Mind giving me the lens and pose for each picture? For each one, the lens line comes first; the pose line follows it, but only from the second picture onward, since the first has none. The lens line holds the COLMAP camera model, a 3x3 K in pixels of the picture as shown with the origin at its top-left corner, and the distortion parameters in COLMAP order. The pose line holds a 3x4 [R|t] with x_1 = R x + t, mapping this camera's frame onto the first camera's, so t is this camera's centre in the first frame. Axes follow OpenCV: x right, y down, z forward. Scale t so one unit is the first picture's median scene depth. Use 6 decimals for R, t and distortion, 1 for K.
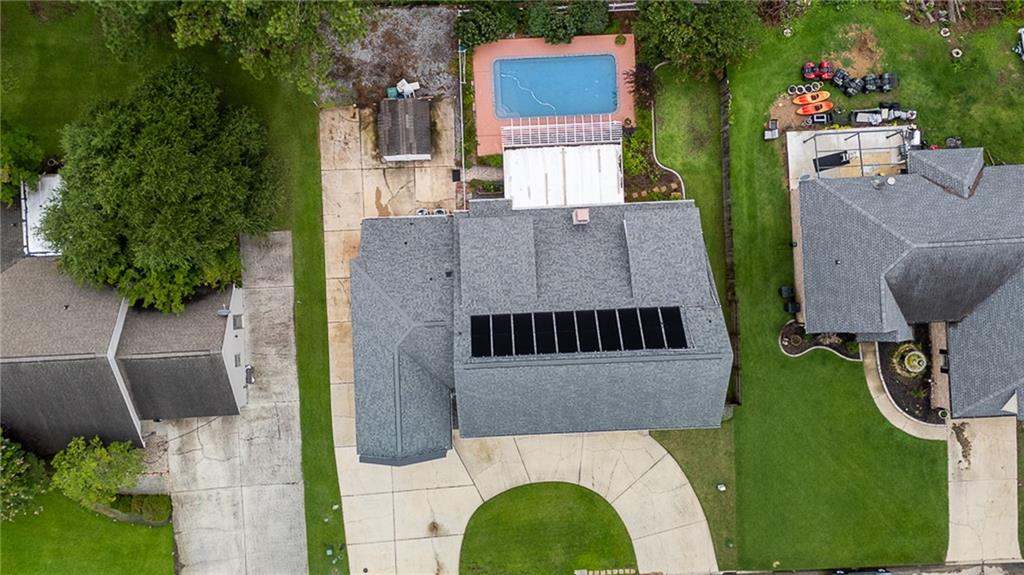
lens RADIAL K [[770.0, 0, 512.0], [0, 770.0, 287.5], [0, 0, 1]] dist [0.014981, -0.006006]
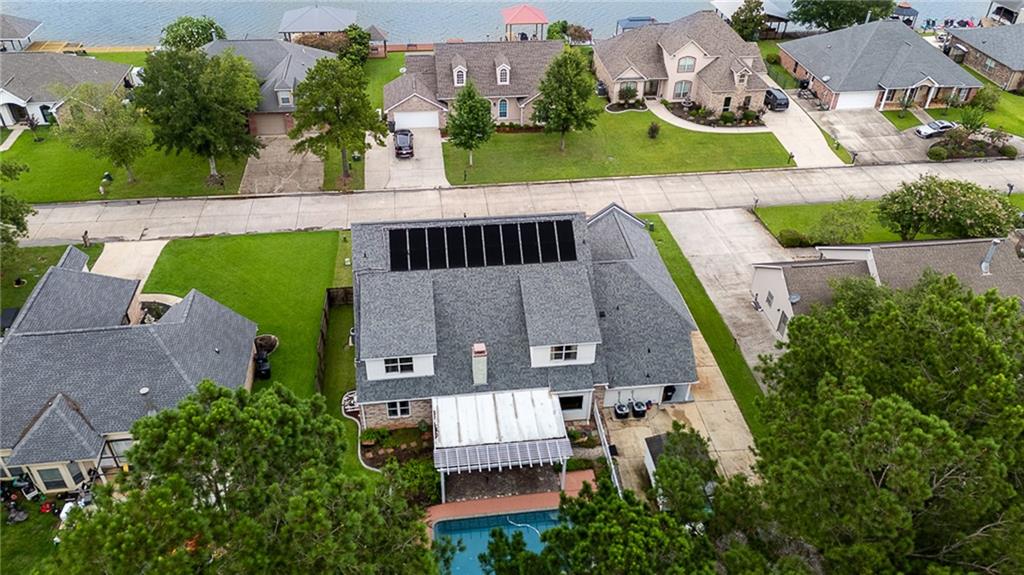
lens RADIAL K [[770.0, 0, 512.0], [0, 770.0, 287.5], [0, 0, 1]] dist [0.014981, -0.006006]
pose [[-0.996029, 0.025419, -0.085326, 0.119501], [-0.084458, -0.572979, 0.815206, -0.774095], [-0.028168, 0.819175, 0.572851, 0.330507]]
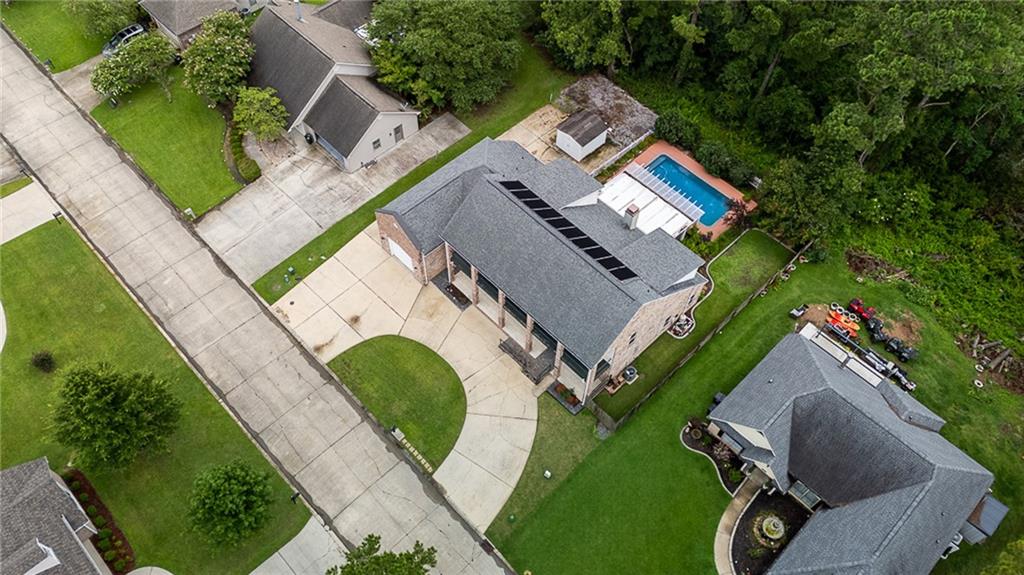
lens RADIAL K [[807.9, 0, 511.6], [0, 807.9, 253.2], [0, 0, 1]] dist [0.013451, 0.005194]
pose [[0.661681, 0.608324, -0.438314, 0.533605], [-0.749785, 0.536887, -0.386749, 0.554883], [0.000056, 0.584546, 0.811360, -0.054315]]
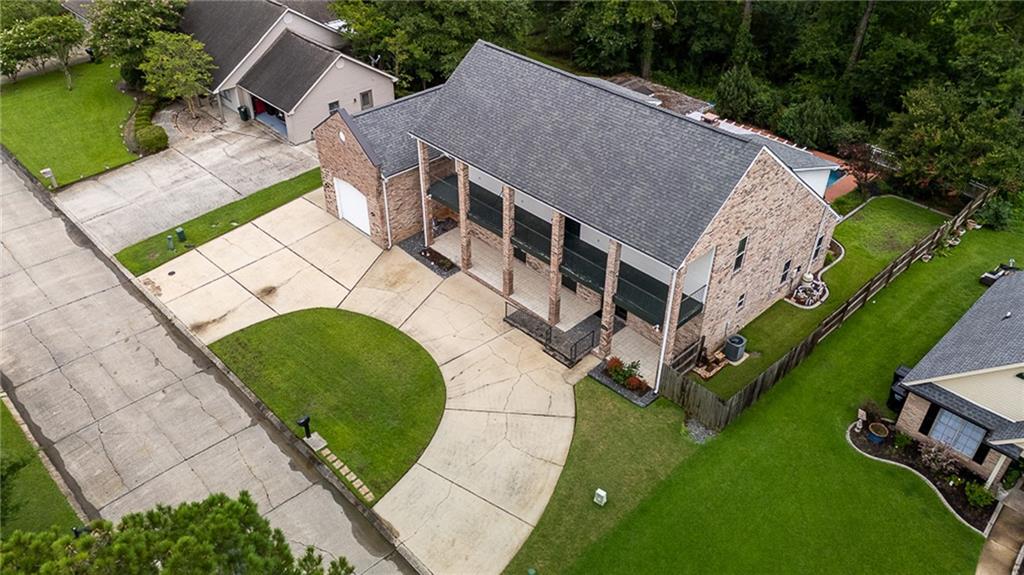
lens RADIAL K [[807.9, 0, 511.6], [0, 807.9, 253.2], [0, 0, 1]] dist [0.013451, 0.005194]
pose [[0.660808, 0.412873, -0.626792, 0.504933], [-0.750492, 0.374253, -0.544698, 0.539178], [0.009687, 0.830344, 0.557167, 0.556408]]
